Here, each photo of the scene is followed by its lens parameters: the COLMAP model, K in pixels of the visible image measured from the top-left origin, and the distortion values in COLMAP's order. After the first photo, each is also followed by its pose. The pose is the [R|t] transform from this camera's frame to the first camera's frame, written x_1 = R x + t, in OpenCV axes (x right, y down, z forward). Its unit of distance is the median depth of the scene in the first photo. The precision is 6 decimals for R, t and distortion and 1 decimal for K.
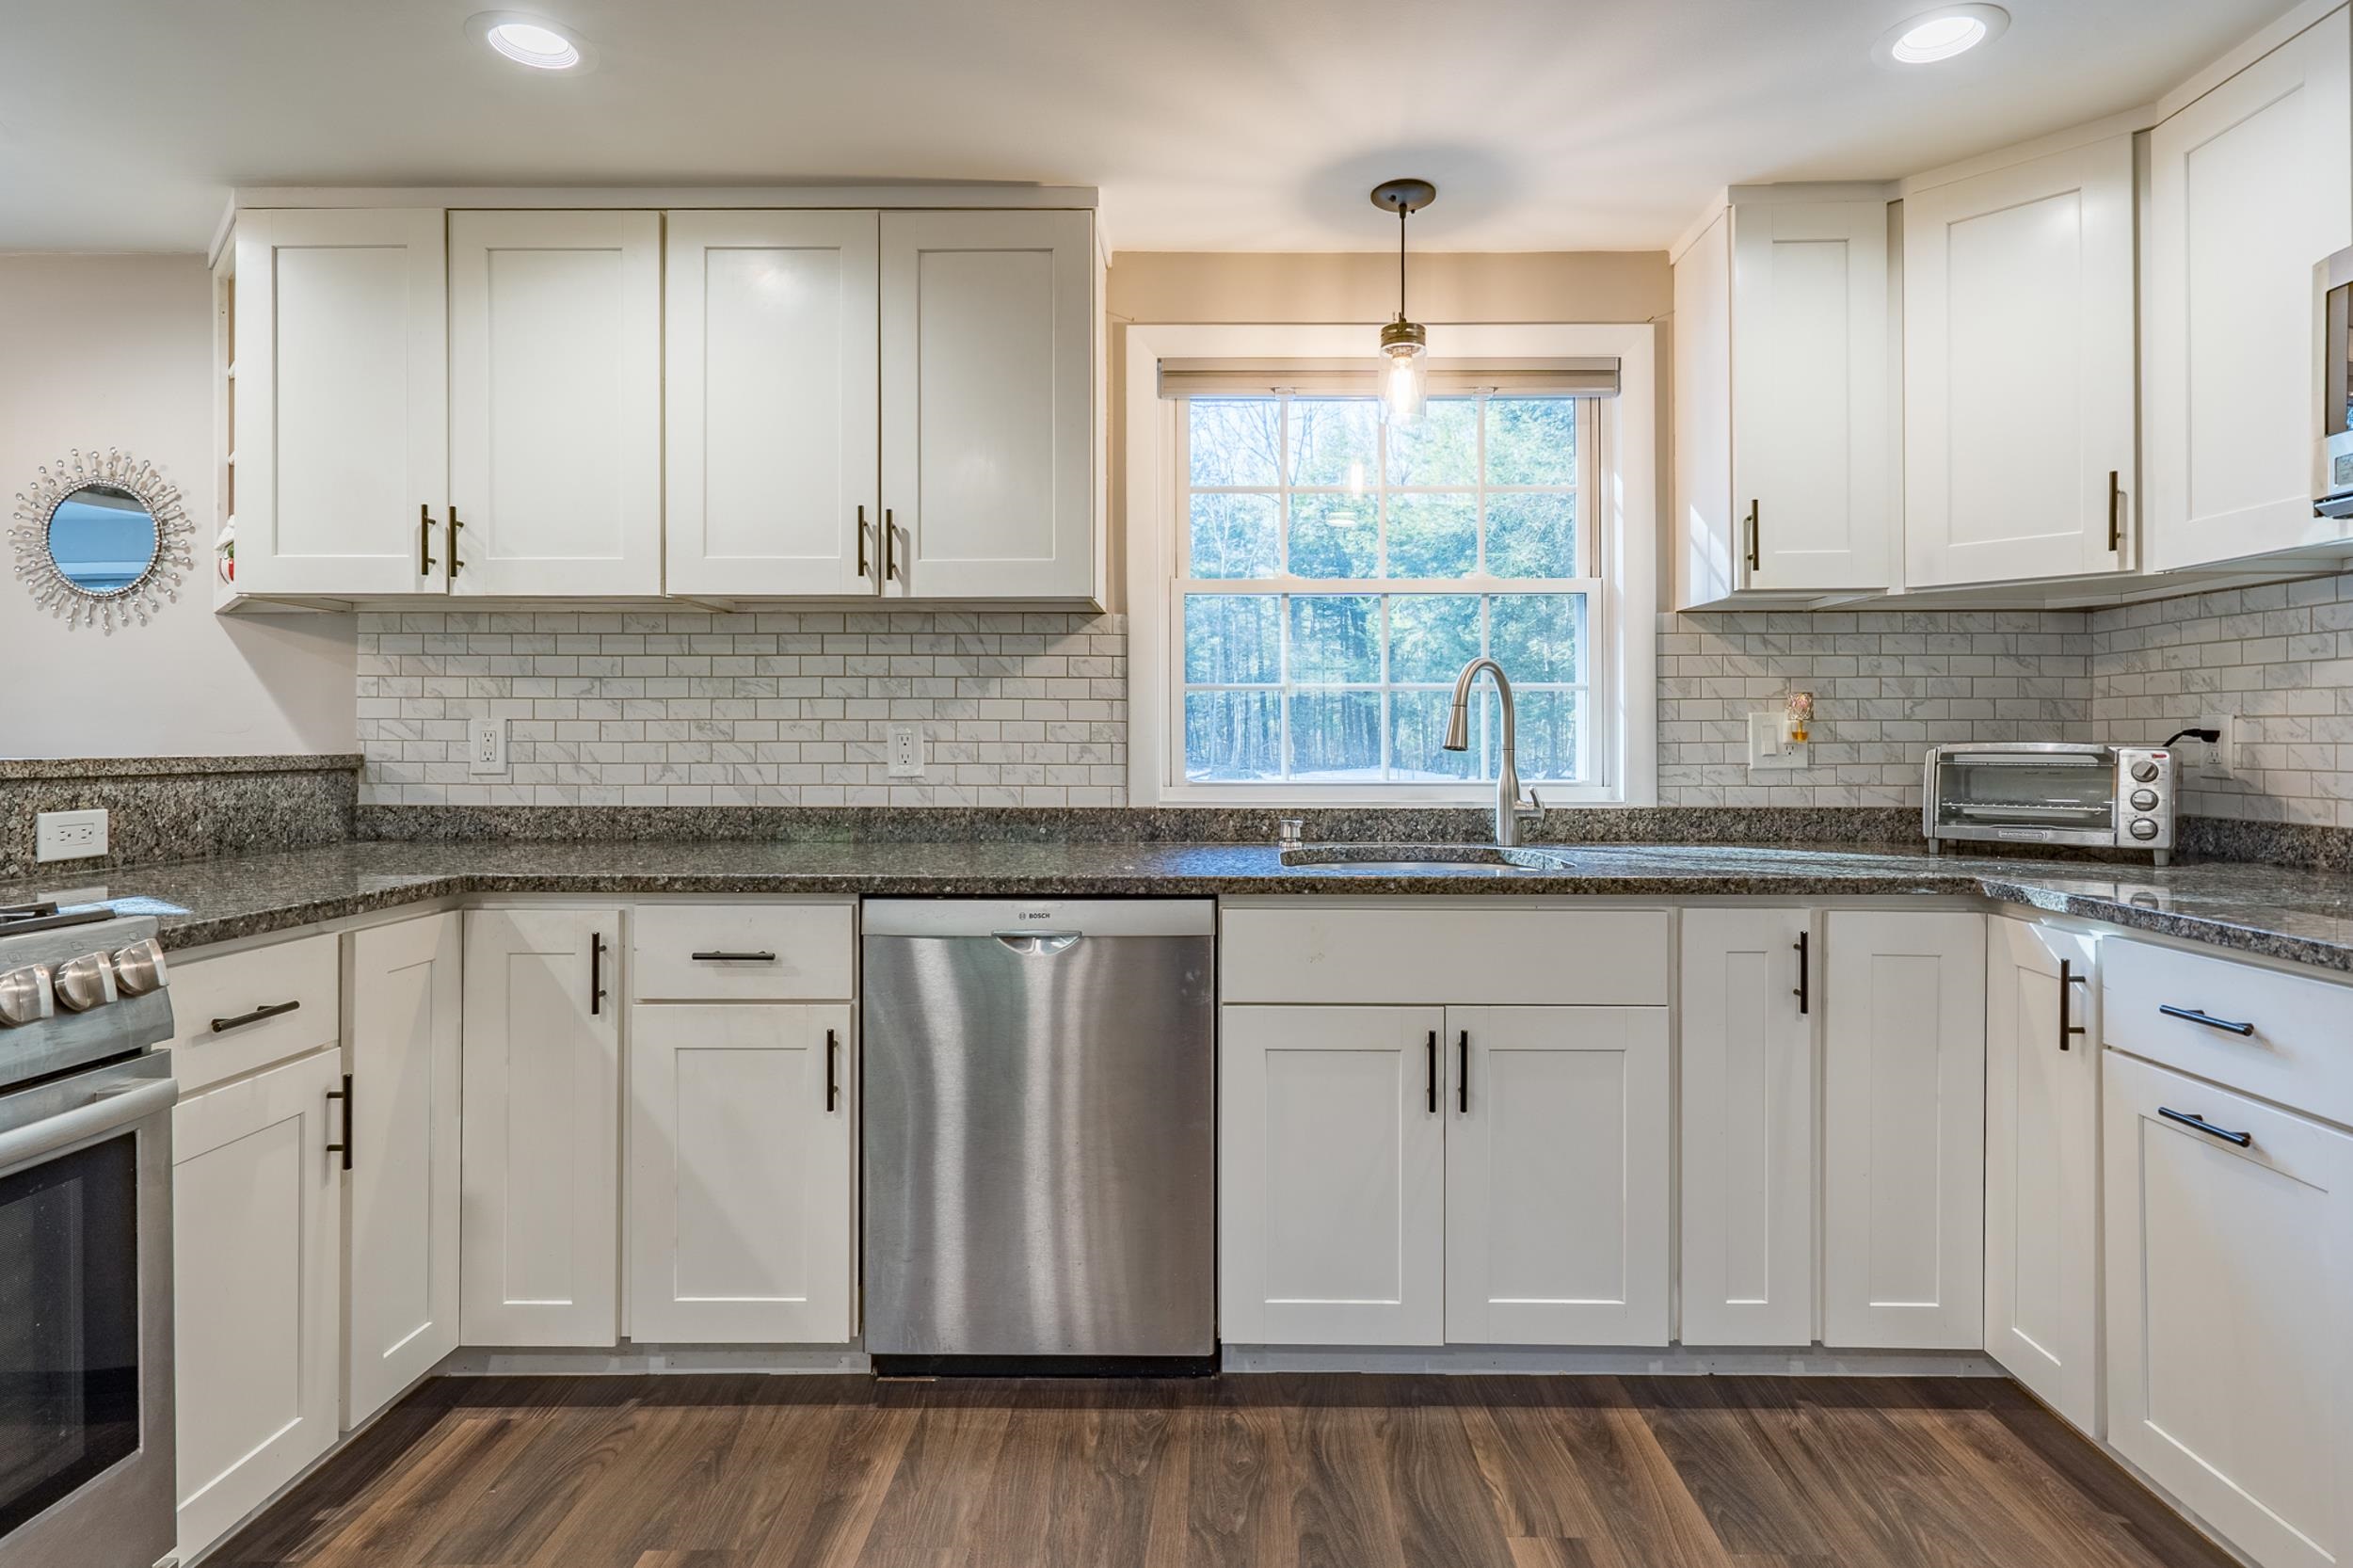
lens RADIAL K [[1236.7, 0, 1204.9], [0, 1236.7, 740.2], [0, 0, 1]] dist [0.003636, -0.000964]
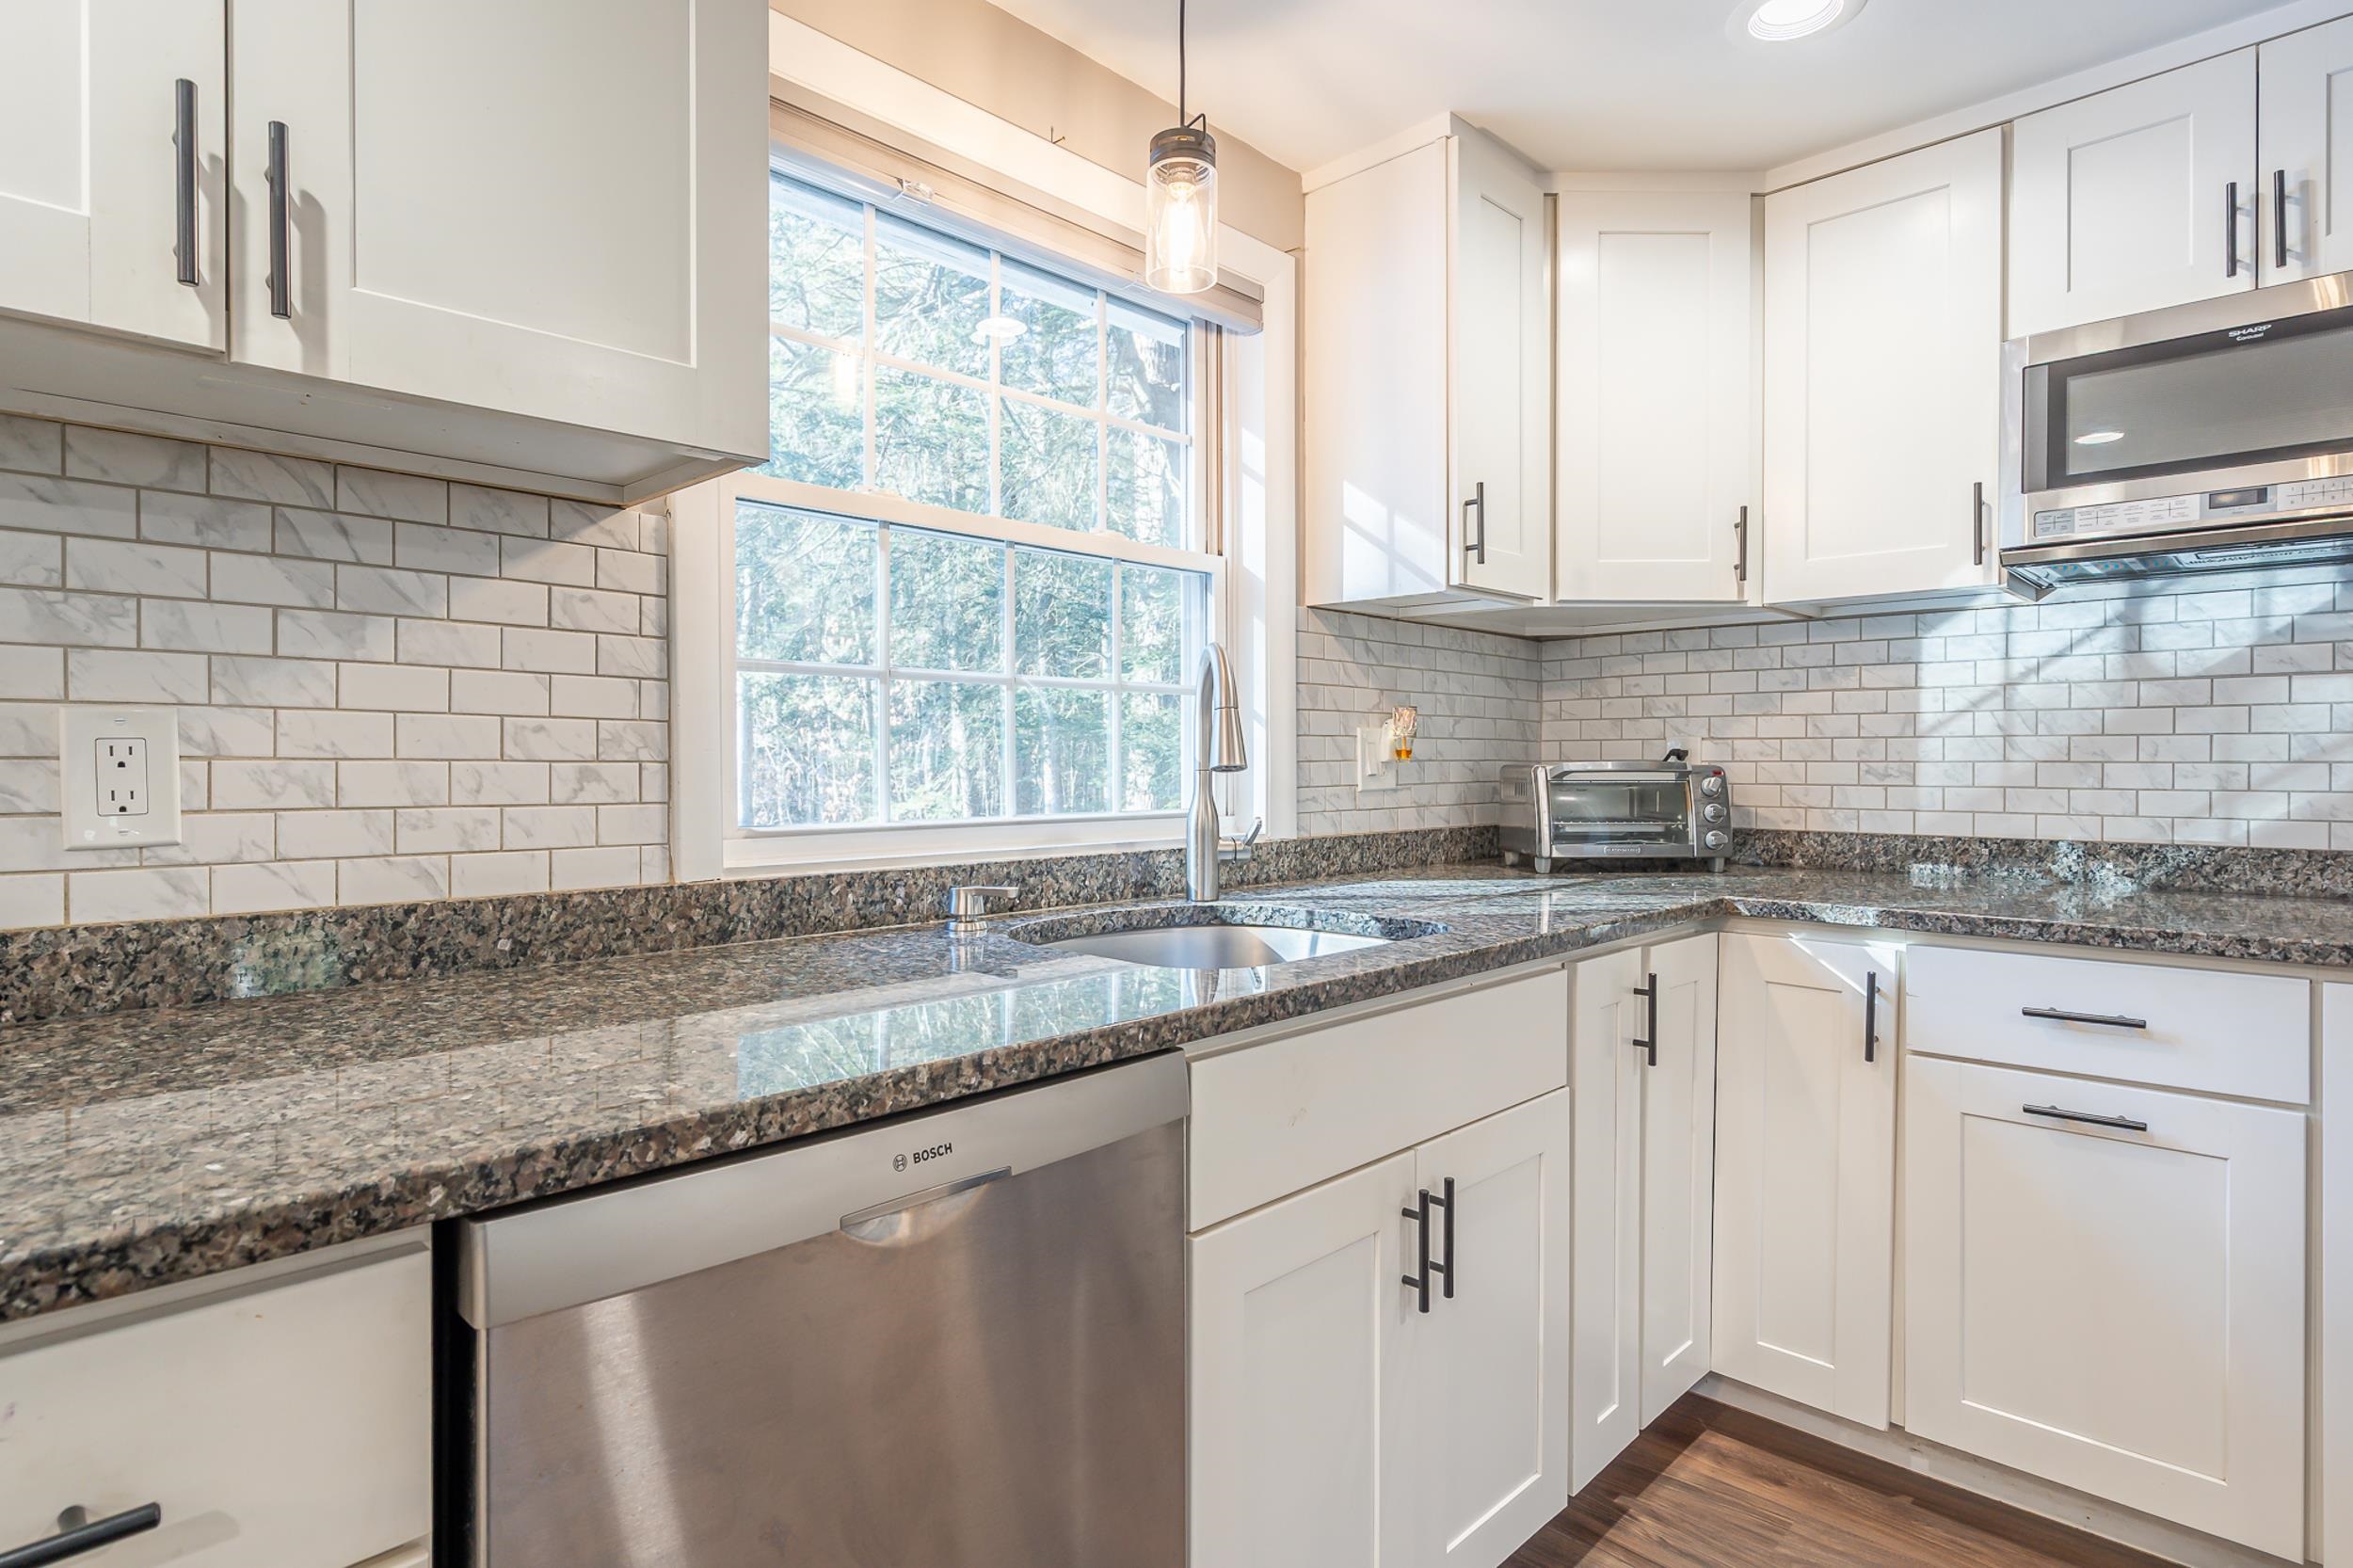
lens RADIAL K [[1236.7, 0, 1161.4], [0, 1236.7, 775.5], [0, 0, 1]] dist [0.003636, -0.000964]
pose [[0.692884, -0.007650, 0.721008, -0.337560], [0.000587, 0.999949, 0.010046, 0.003497], [-0.721049, -0.006538, 0.692853, 0.548689]]
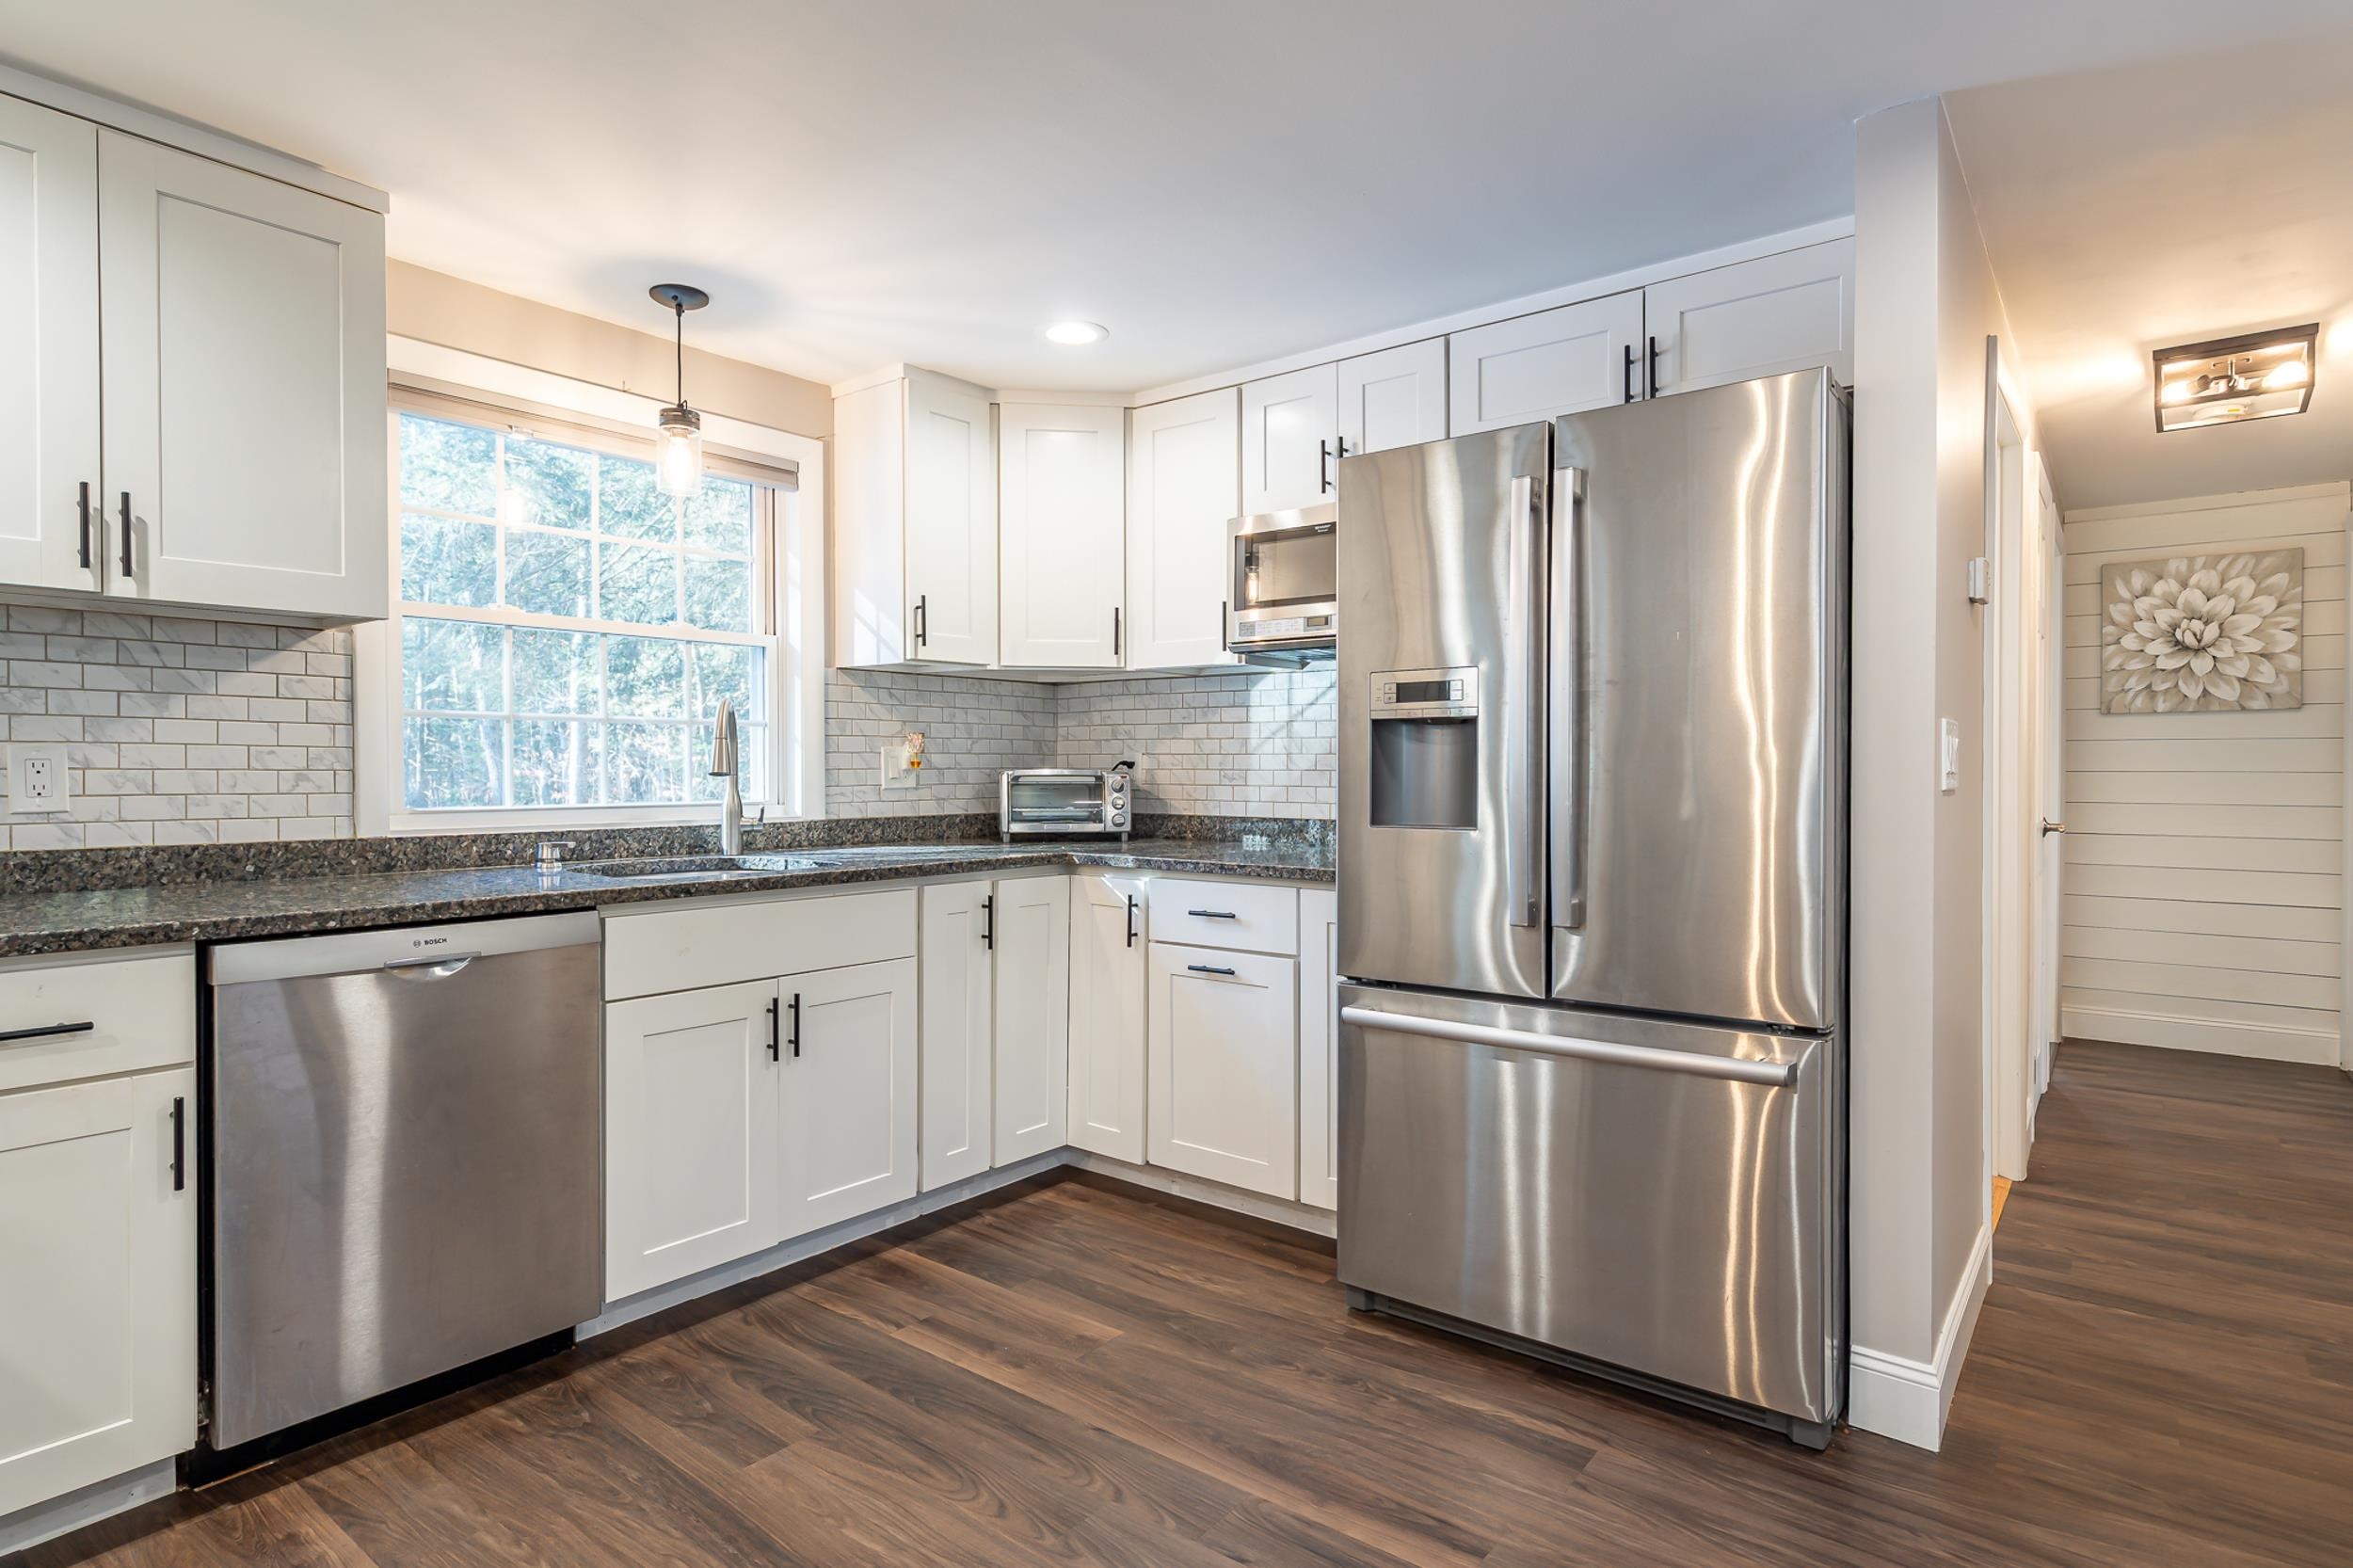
lens RADIAL K [[1236.7, 0, 1169.8], [0, 1236.7, 787.0], [0, 0, 1]] dist [0.003636, -0.000964]
pose [[0.613962, -0.012021, 0.789244, -0.482518], [-0.001162, 0.999869, 0.016133, -0.000854], [-0.789334, -0.010822, 0.613868, -0.078600]]
